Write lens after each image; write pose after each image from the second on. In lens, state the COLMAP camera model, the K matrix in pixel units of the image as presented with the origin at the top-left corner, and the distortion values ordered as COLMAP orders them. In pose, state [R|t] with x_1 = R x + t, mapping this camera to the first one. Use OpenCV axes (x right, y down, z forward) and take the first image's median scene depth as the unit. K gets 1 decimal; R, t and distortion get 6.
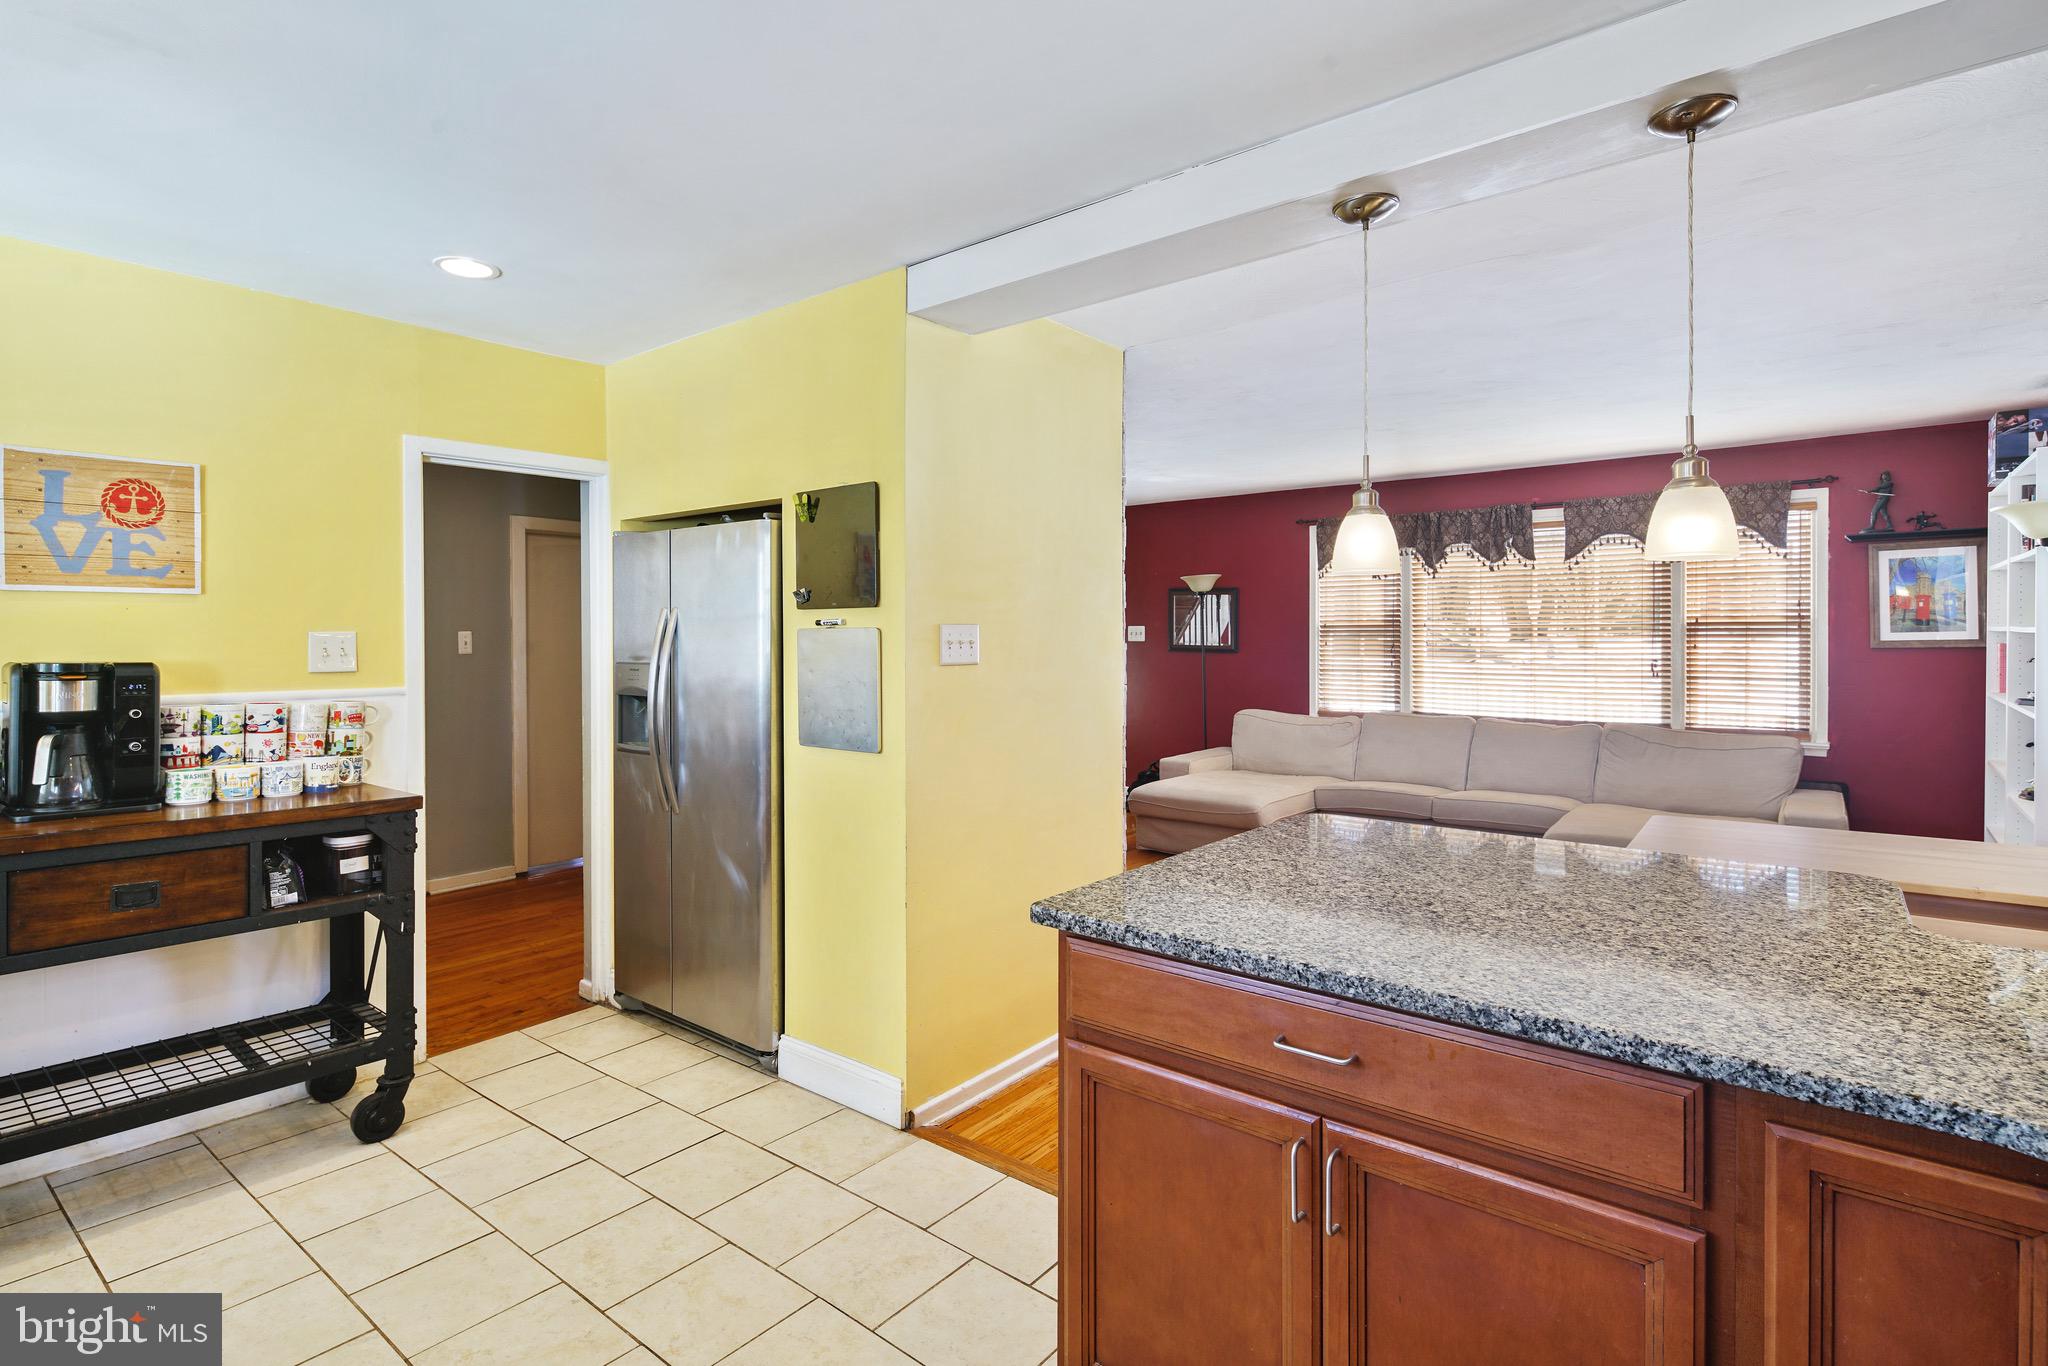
lens RADIAL K [[1007.6, 0, 979.9], [0, 1007.6, 647.3], [0, 0, 1]] dist [0.006053, -0.006997]
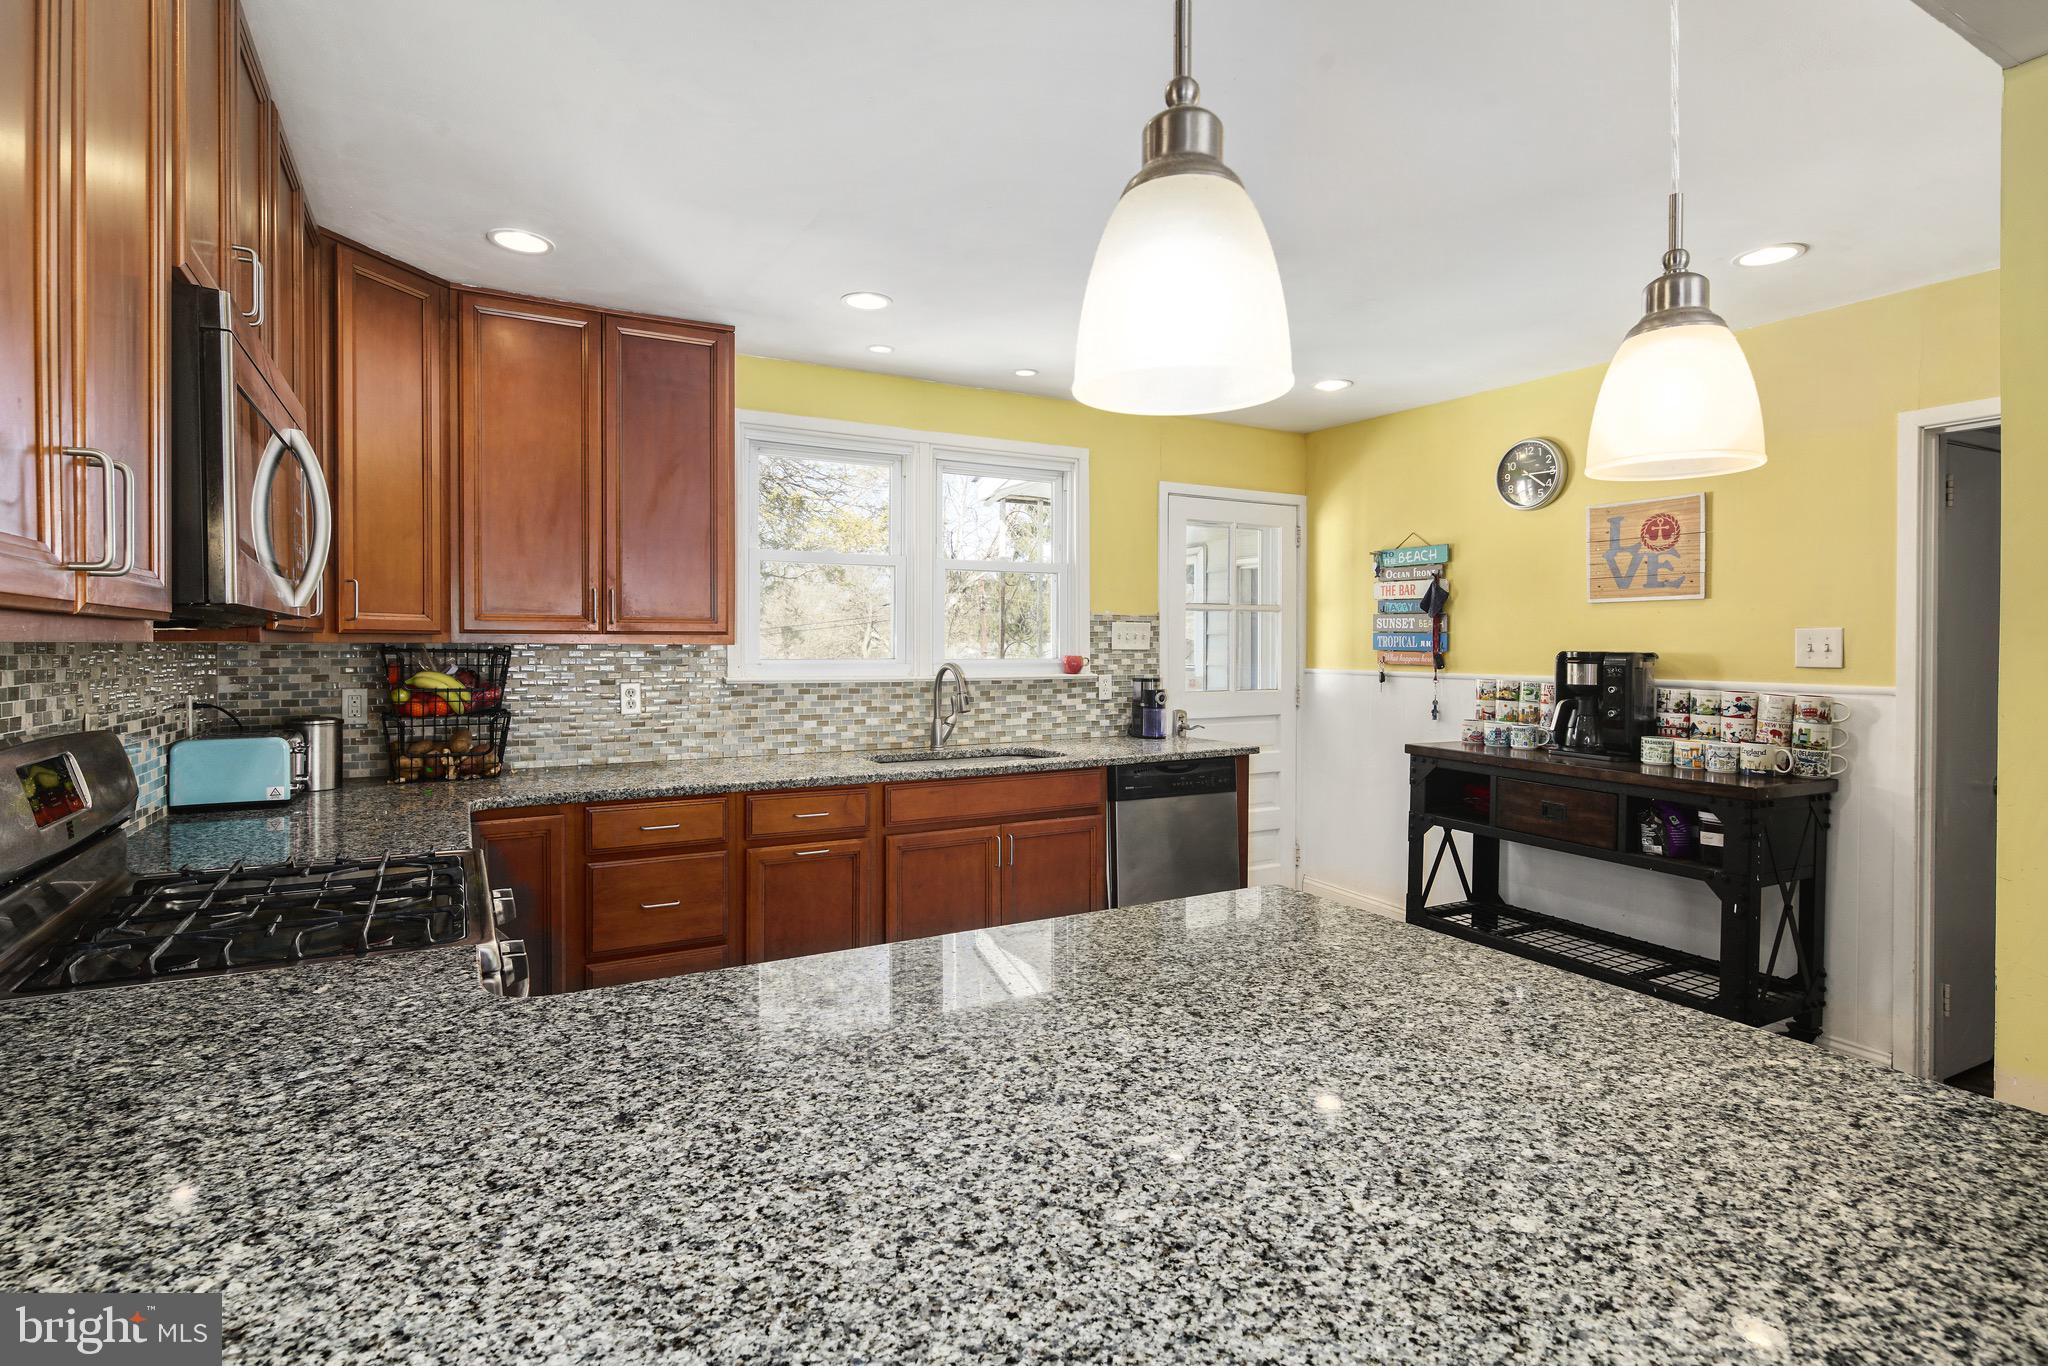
lens RADIAL K [[1007.6, 0, 1024.6], [0, 1007.6, 654.9], [0, 0, 1]] dist [0.006053, -0.006997]
pose [[-0.354329, 0.014291, -0.935012, 0.349966], [-0.008736, 0.999789, 0.018592, -0.000057], [0.935080, 0.014756, -0.354130, 0.353701]]
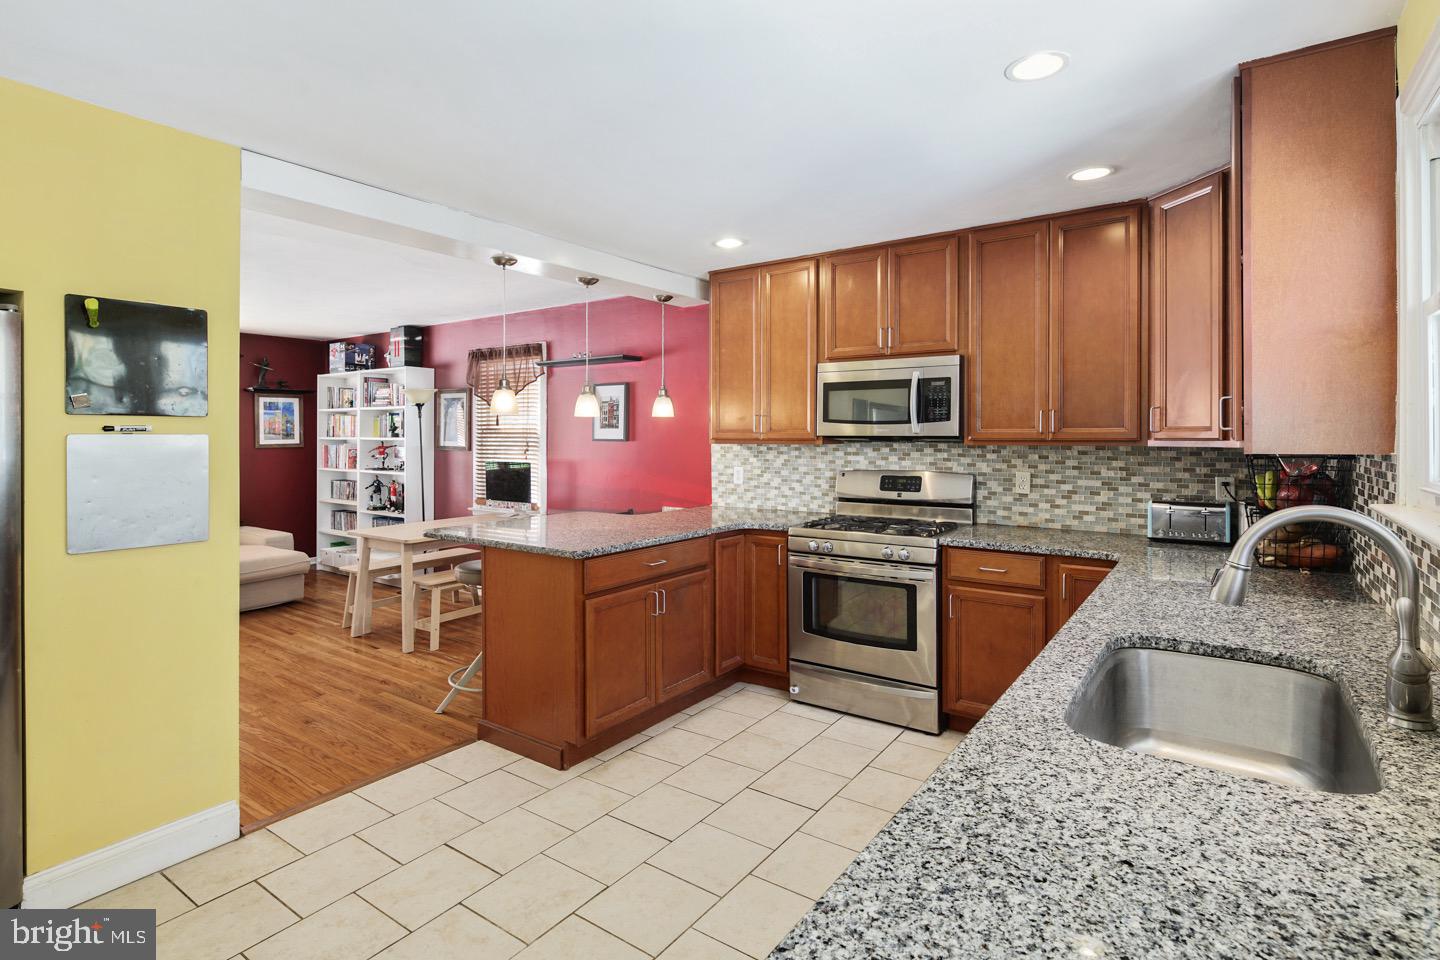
lens RADIAL K [[708.4, 0, 736.1], [0, 708.4, 435.8], [0, 0, 1]] dist [0.006053, -0.006997]
pose [[-0.102446, 0.008126, 0.994705, -0.520653], [0.012447, 0.999899, -0.006887, -0.002389], [-0.994661, 0.011676, -0.102537, 0.243868]]
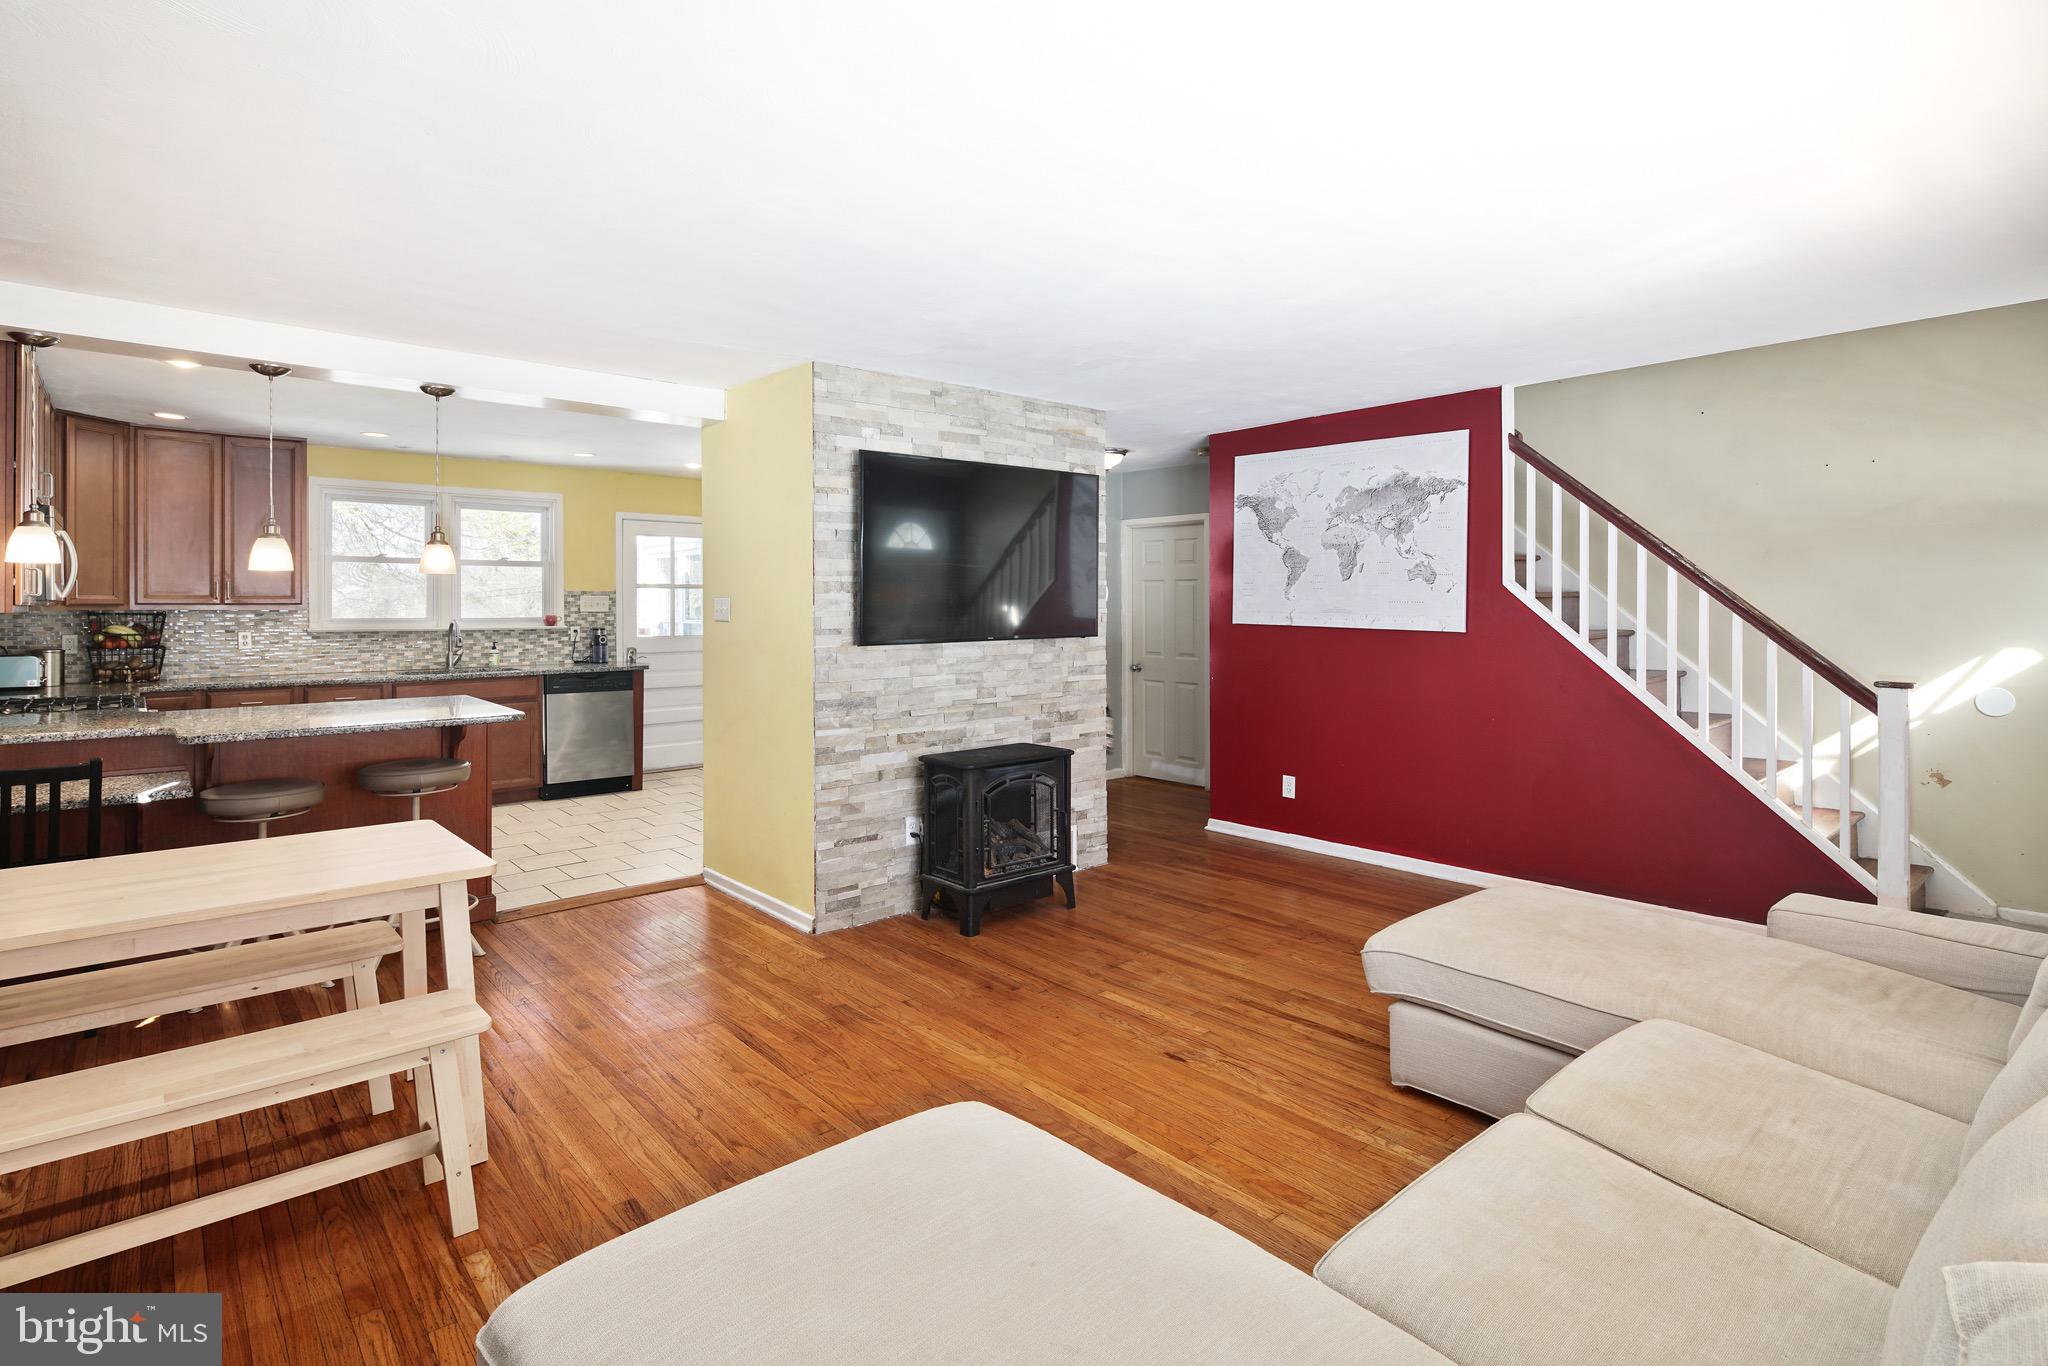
lens RADIAL K [[1007.6, 0, 1020.5], [0, 1007.6, 610.2], [0, 0, 1]] dist [0.006053, -0.006997]
pose [[-0.150758, 0.012103, -0.988497, 0.853339], [-0.009702, 0.999859, 0.013722, -0.017212], [0.988523, 0.011659, -0.150619, 0.952733]]
